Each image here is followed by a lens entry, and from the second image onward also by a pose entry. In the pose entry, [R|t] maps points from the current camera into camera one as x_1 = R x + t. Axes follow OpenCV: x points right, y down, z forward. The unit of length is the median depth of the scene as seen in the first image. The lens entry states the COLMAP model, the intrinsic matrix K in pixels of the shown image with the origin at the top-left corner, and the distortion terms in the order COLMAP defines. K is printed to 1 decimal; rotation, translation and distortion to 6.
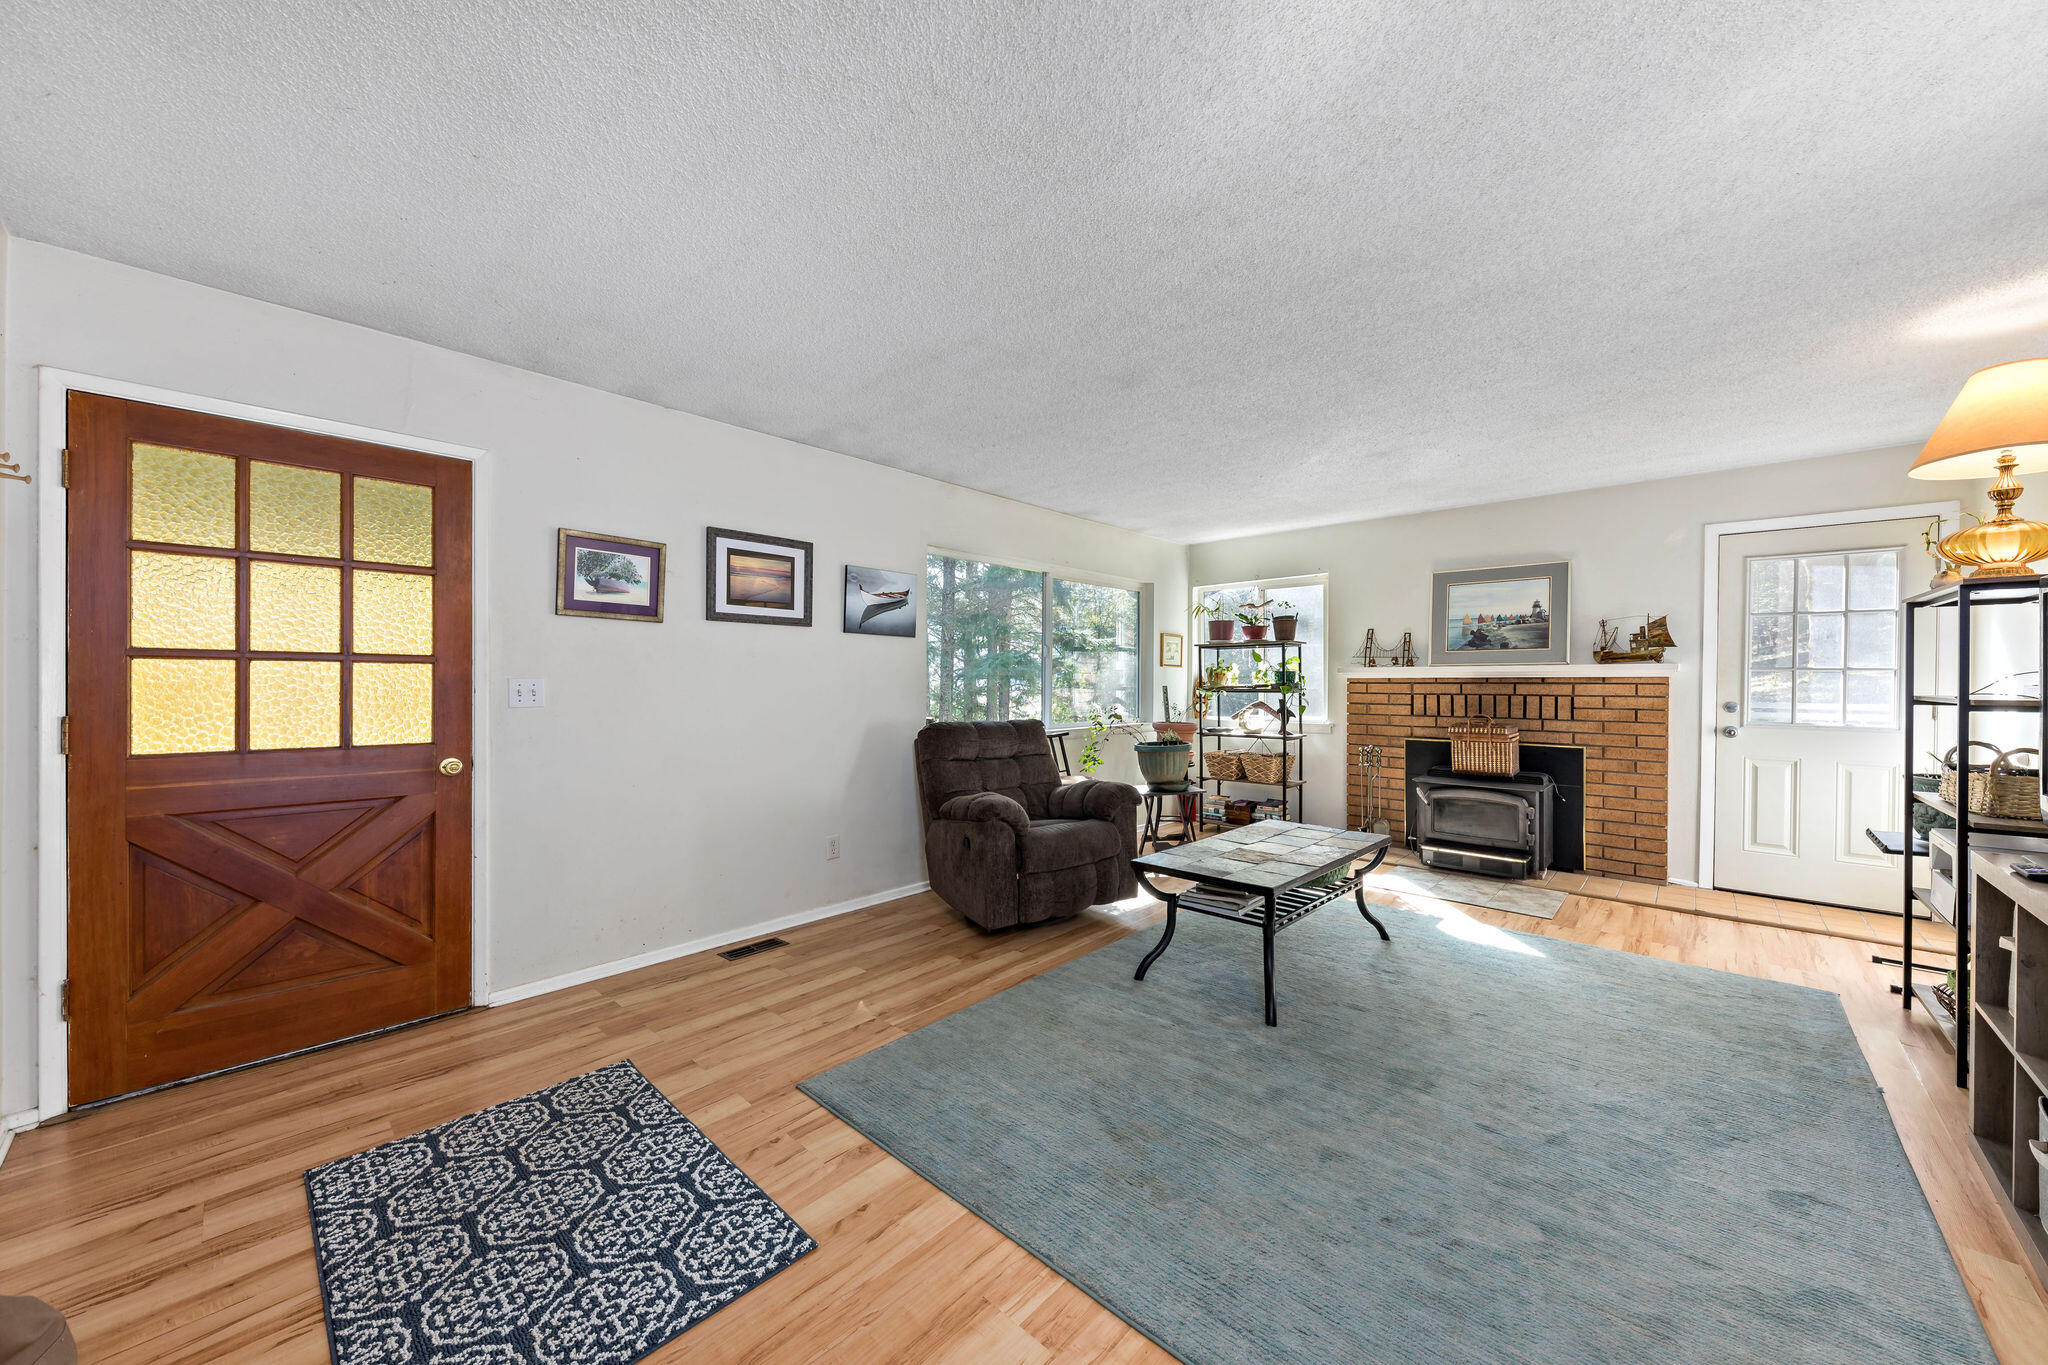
lens RADIAL K [[739.8, 0, 1028.9], [0, 739.8, 682.1], [0, 0, 1]] dist [-0.008230, -0.001013]
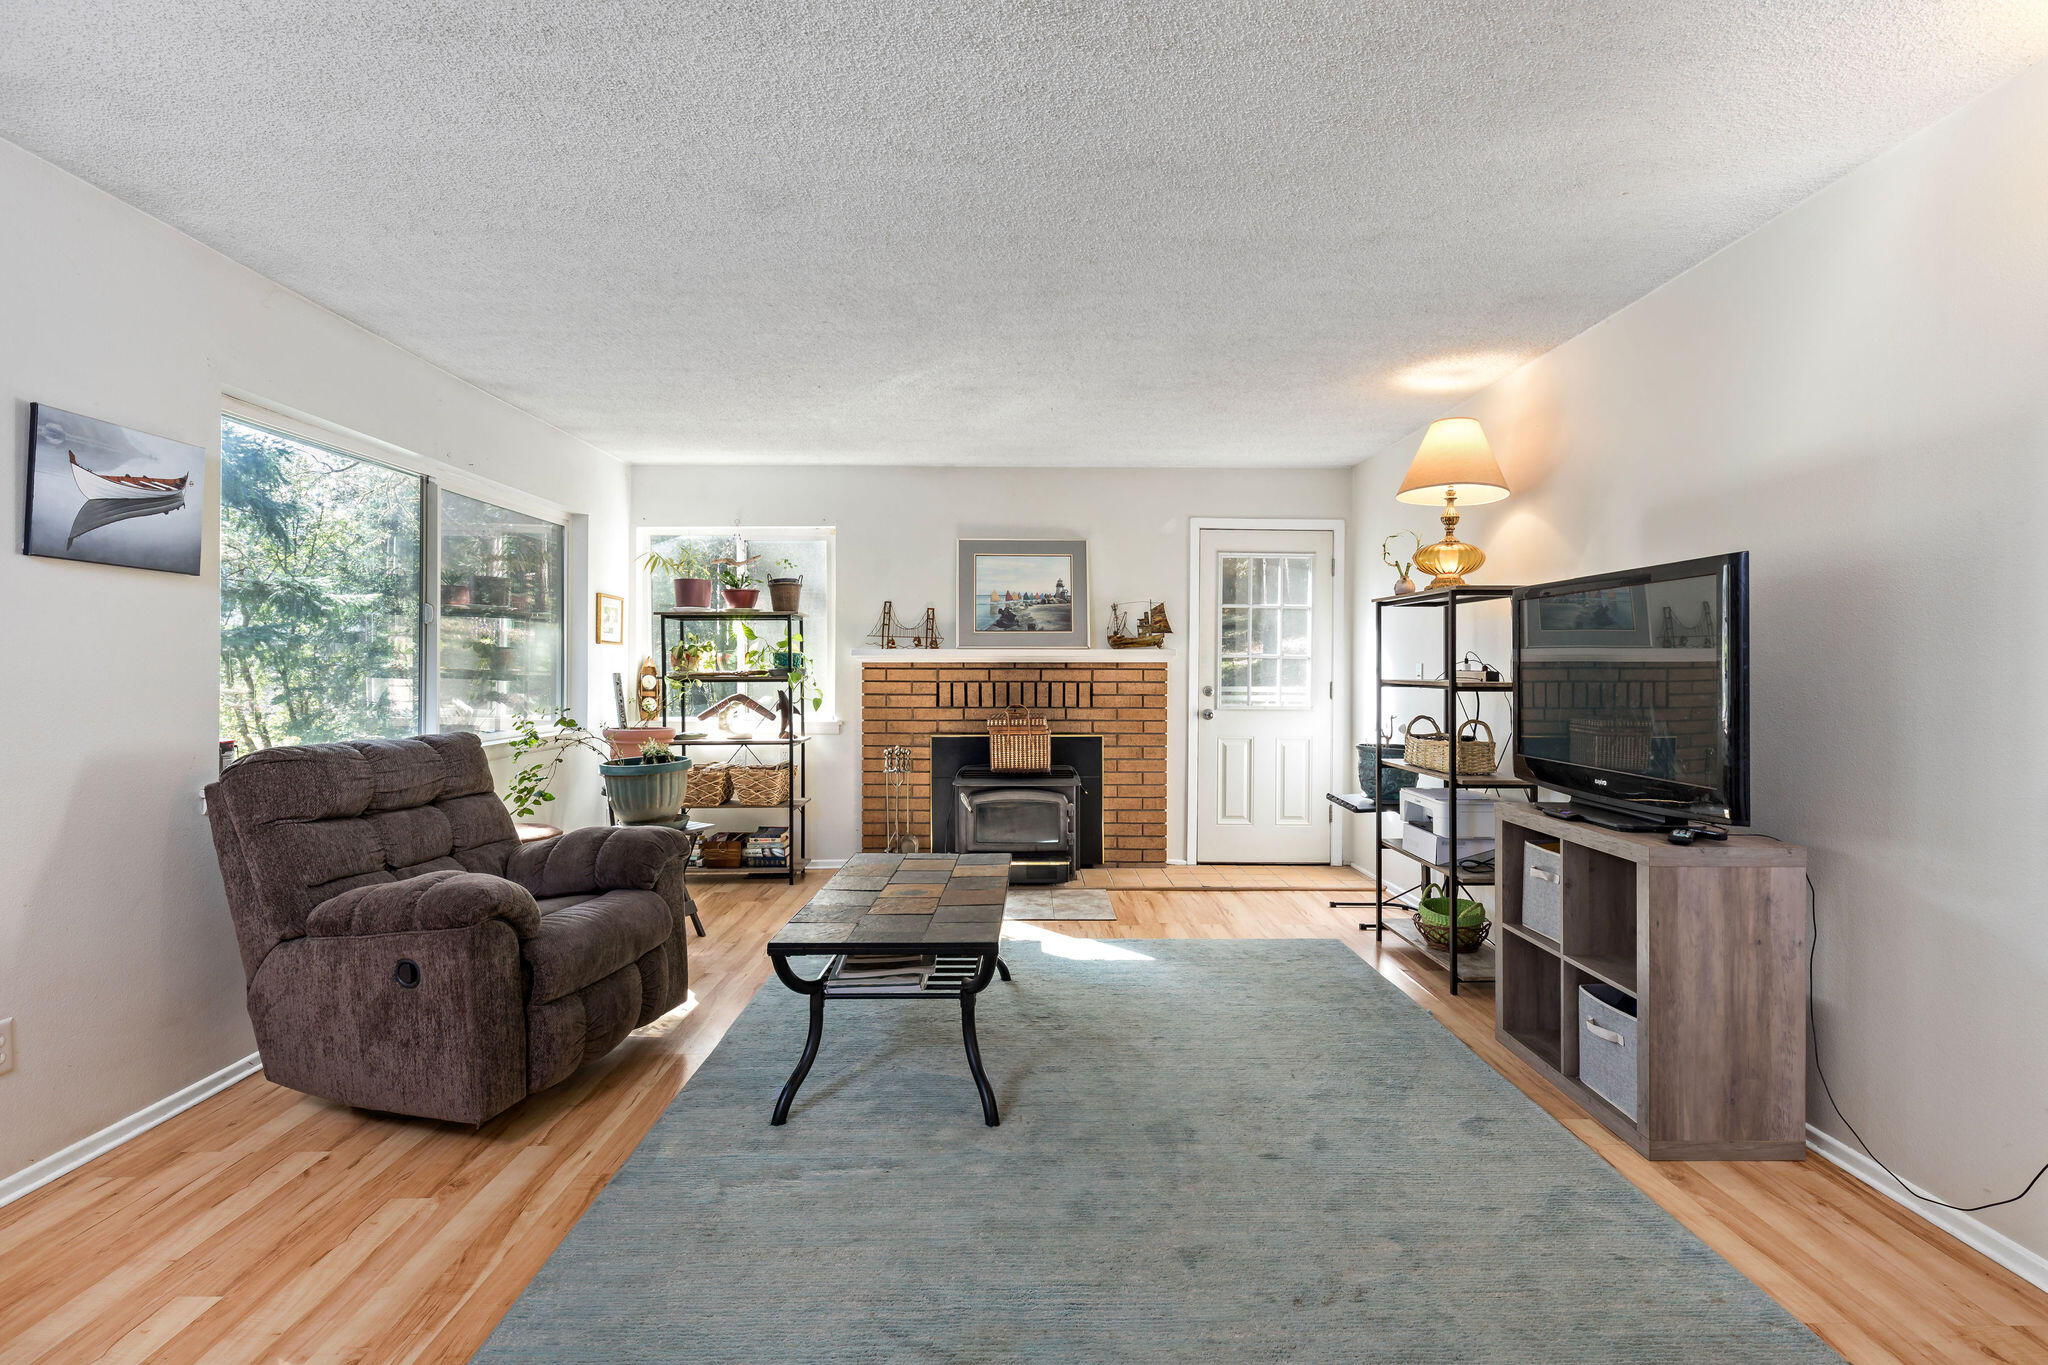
lens RADIAL K [[972.6, 0, 1040.5], [0, 972.6, 666.3], [0, 0, 1]] dist [0.005918, -0.008664]
pose [[0.717633, 0.000761, 0.696421, -0.207758], [-0.000997, 1.000000, -0.000066, -0.001748], [-0.696421, -0.000647, 0.717633, 0.160415]]
